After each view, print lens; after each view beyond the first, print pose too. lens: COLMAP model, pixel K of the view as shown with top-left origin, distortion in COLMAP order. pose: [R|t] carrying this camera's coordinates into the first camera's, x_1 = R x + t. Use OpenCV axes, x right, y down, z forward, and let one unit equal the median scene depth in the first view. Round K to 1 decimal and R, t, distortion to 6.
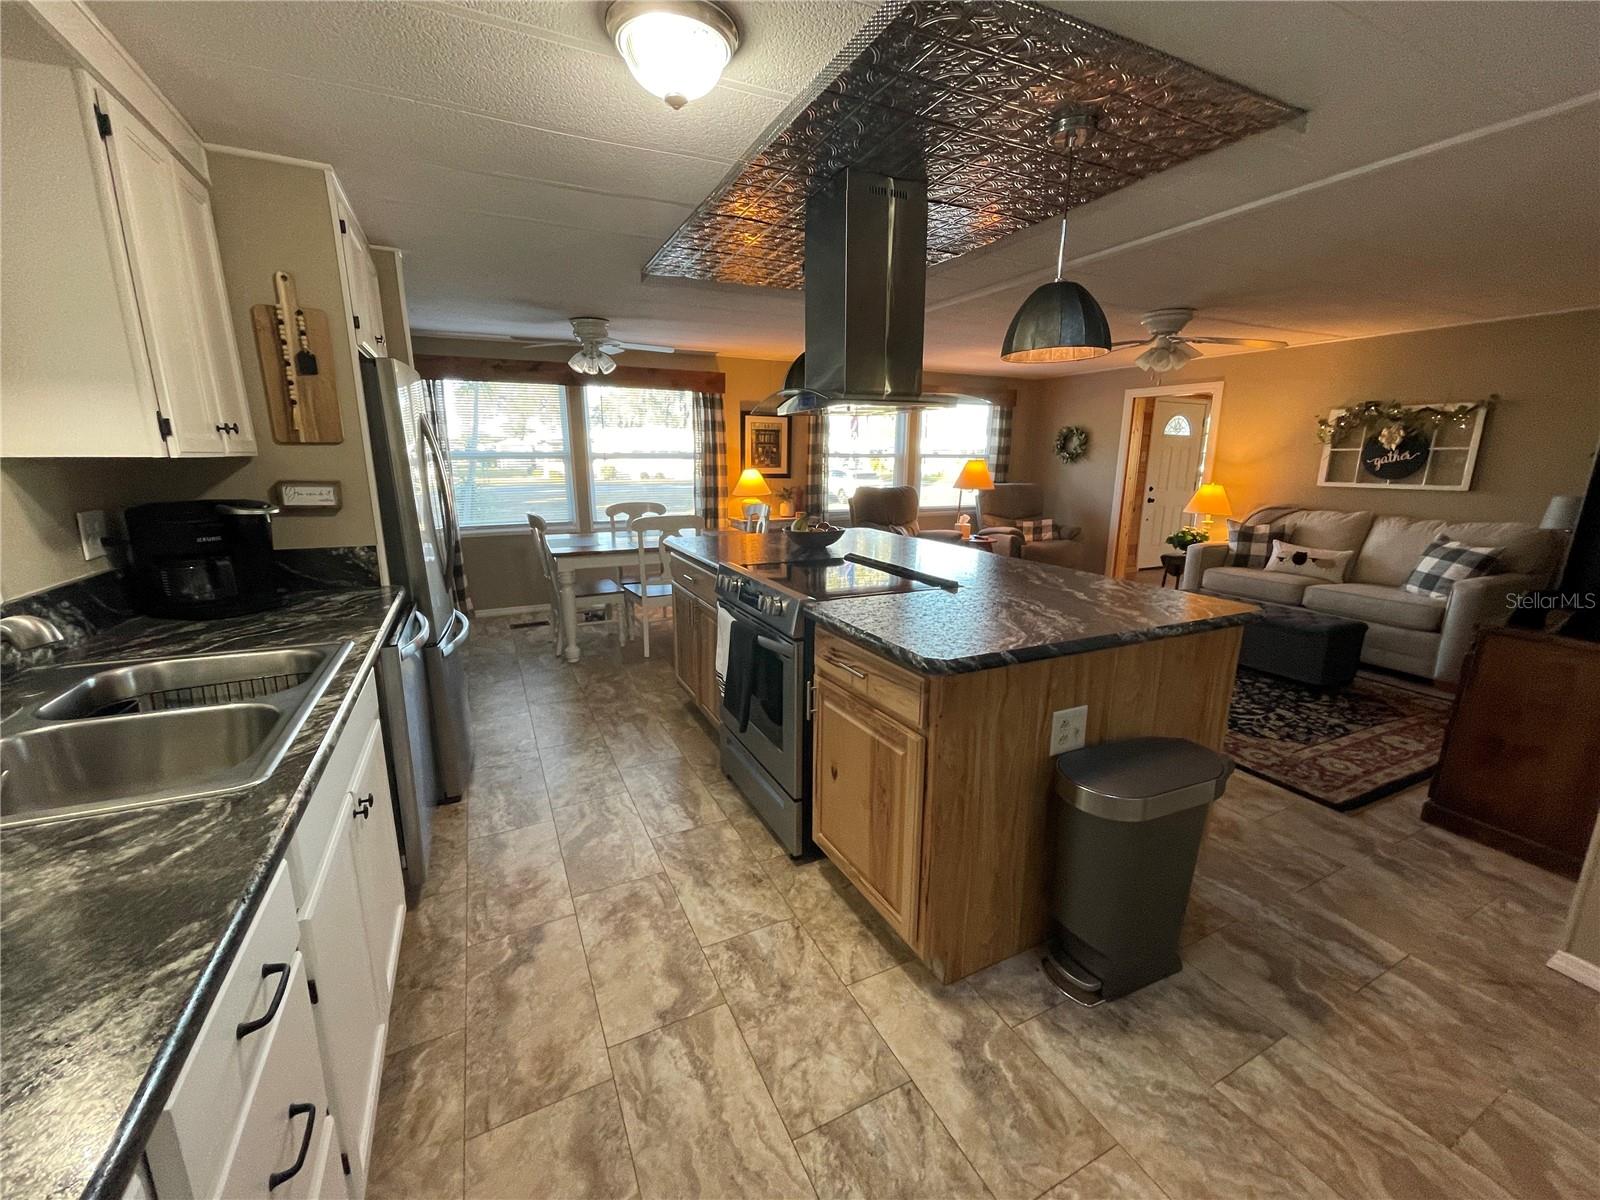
lens RADIAL K [[647.2, 0, 802.6], [0, 647.2, 595.1], [0, 0, 1]] dist [0.000744, -0.000113]
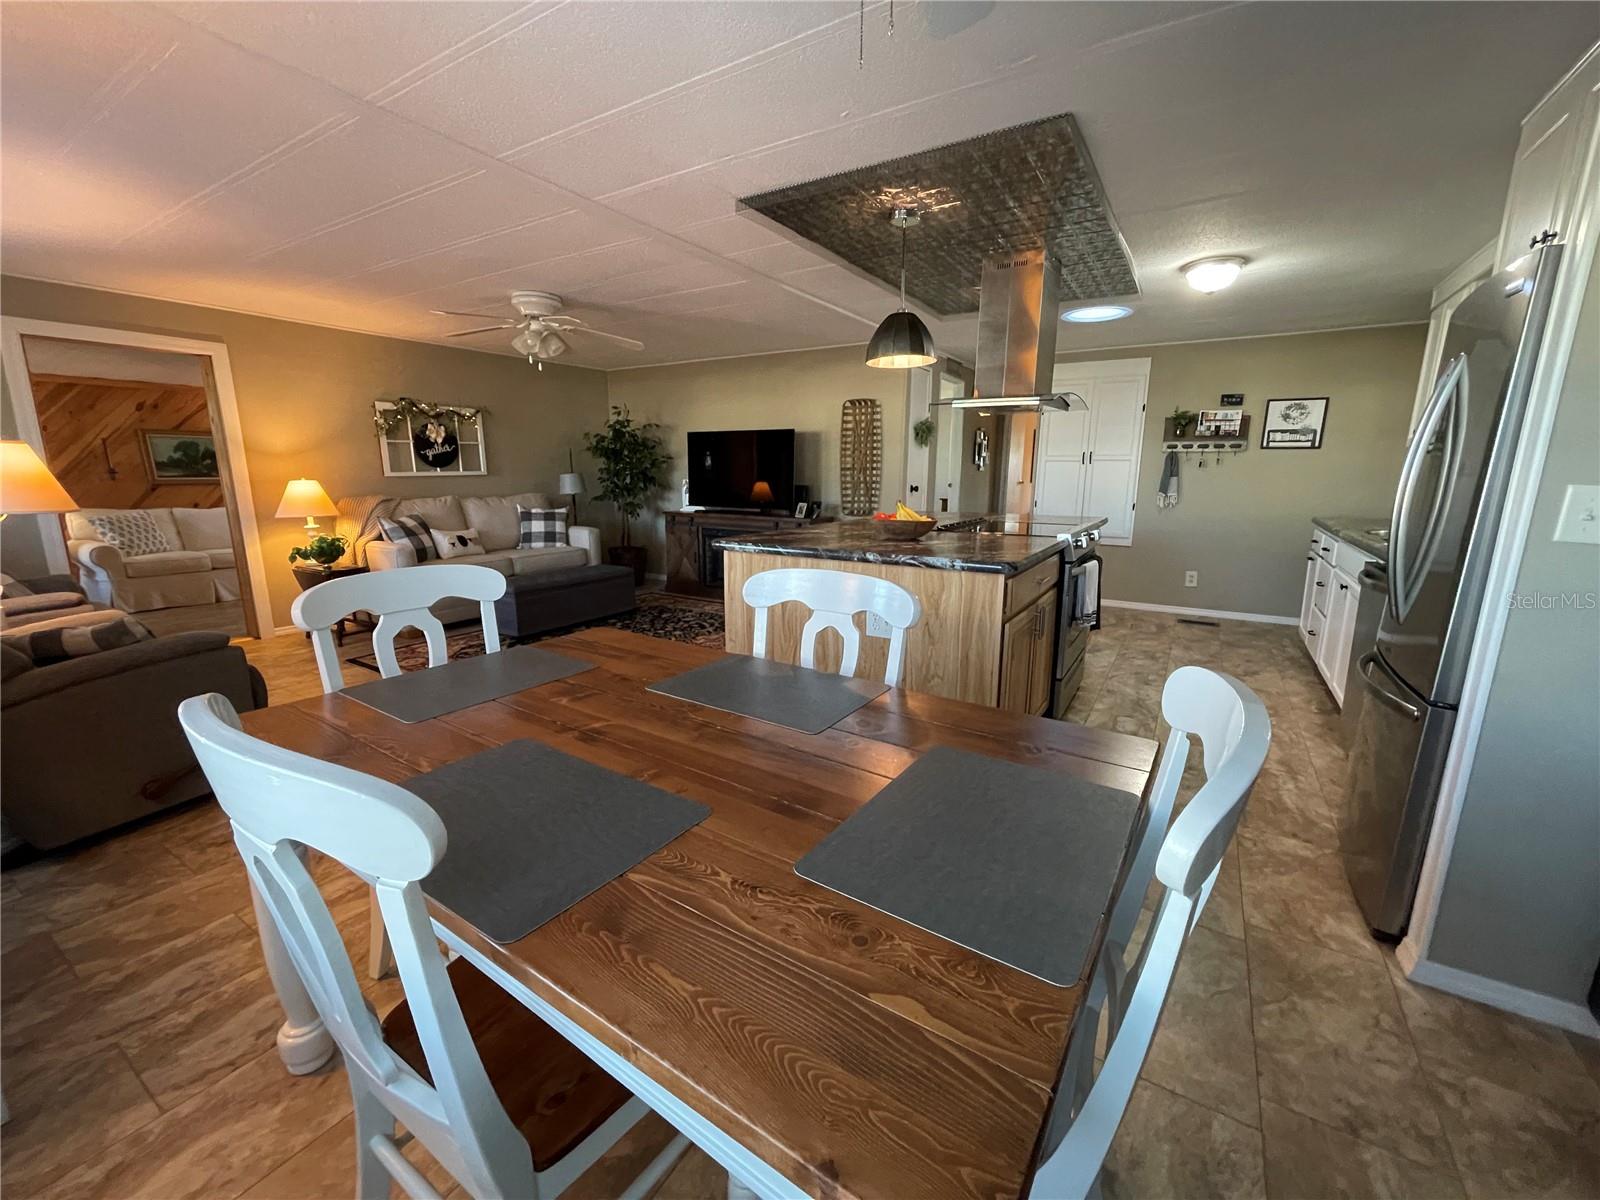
lens RADIAL K [[647.2, 0, 803.1], [0, 647.2, 596.3], [0, 0, 1]] dist [0.000744, -0.000113]
pose [[-0.528581, -0.173787, 0.830903, -0.462582], [0.175588, 0.935268, 0.307316, -0.208330], [-0.830524, 0.308338, -0.463850, 1.082257]]
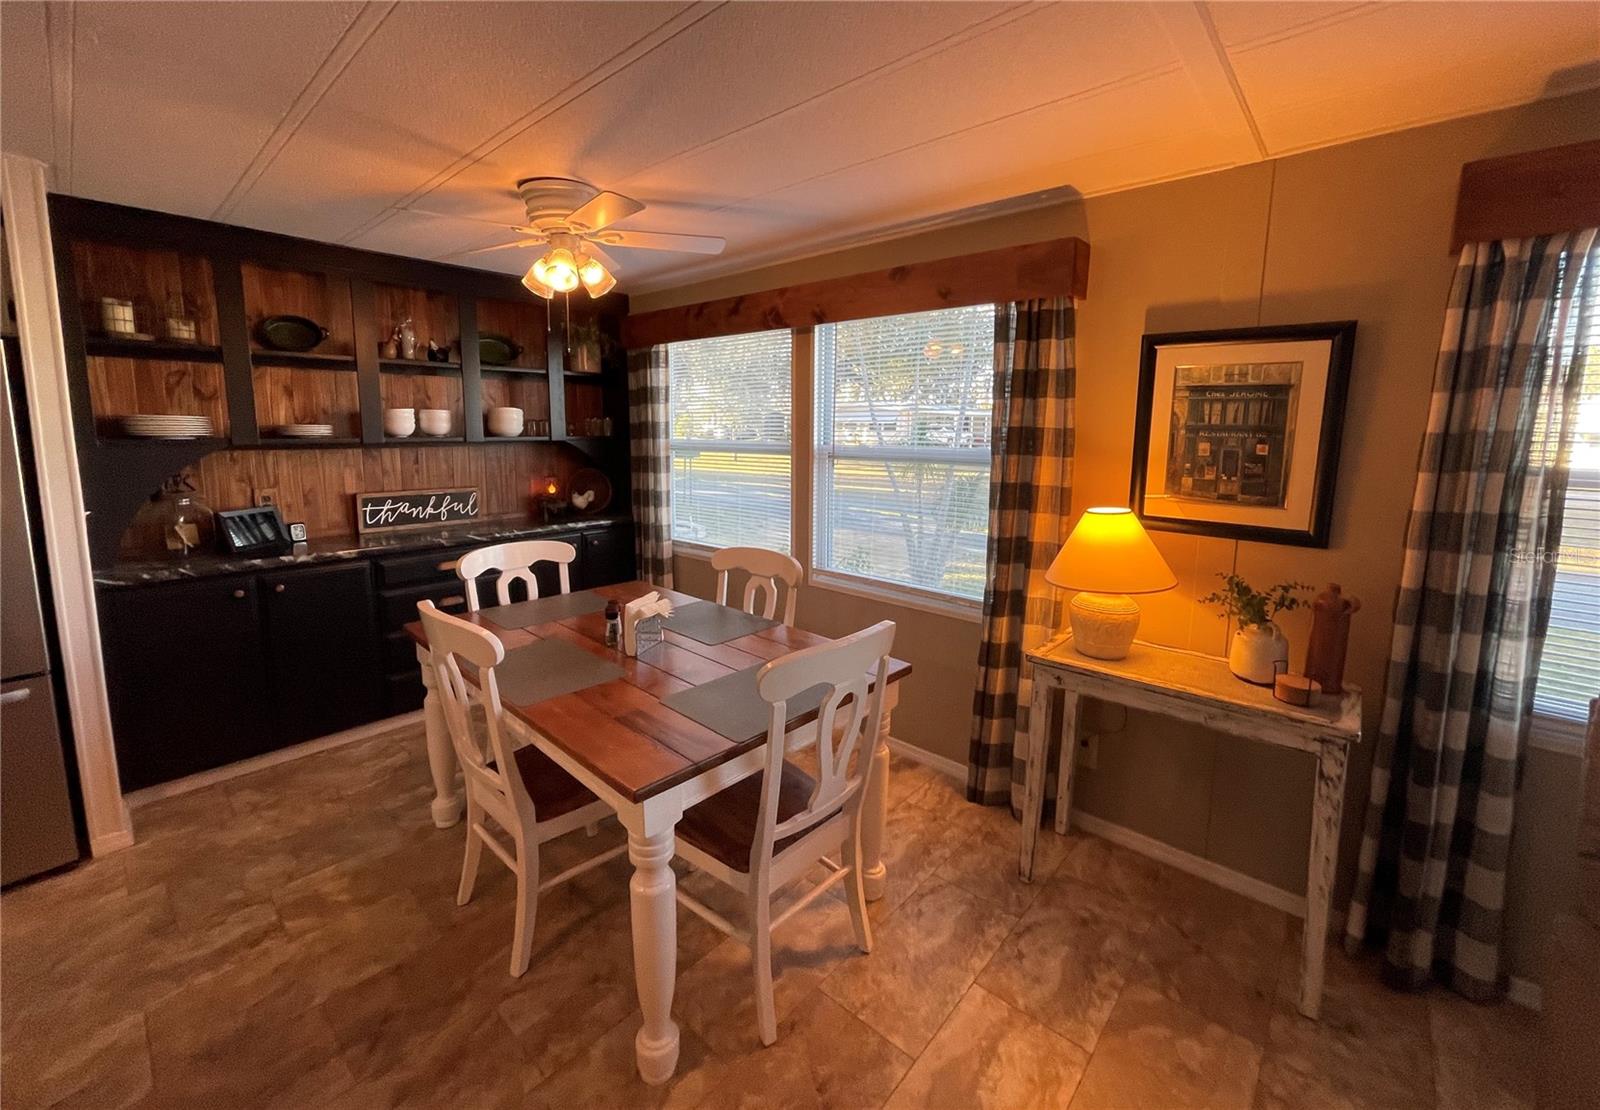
lens RADIAL K [[660.6, 0, 780.2], [0, 660.6, 507.5], [0, 0, 1]] dist [0.000132, 0.000065]
pose [[0.357158, 0.117649, -0.926605, 0.233051], [-0.208702, 0.977007, 0.043605, -0.229315], [0.910429, 0.177810, 0.373499, 0.952836]]
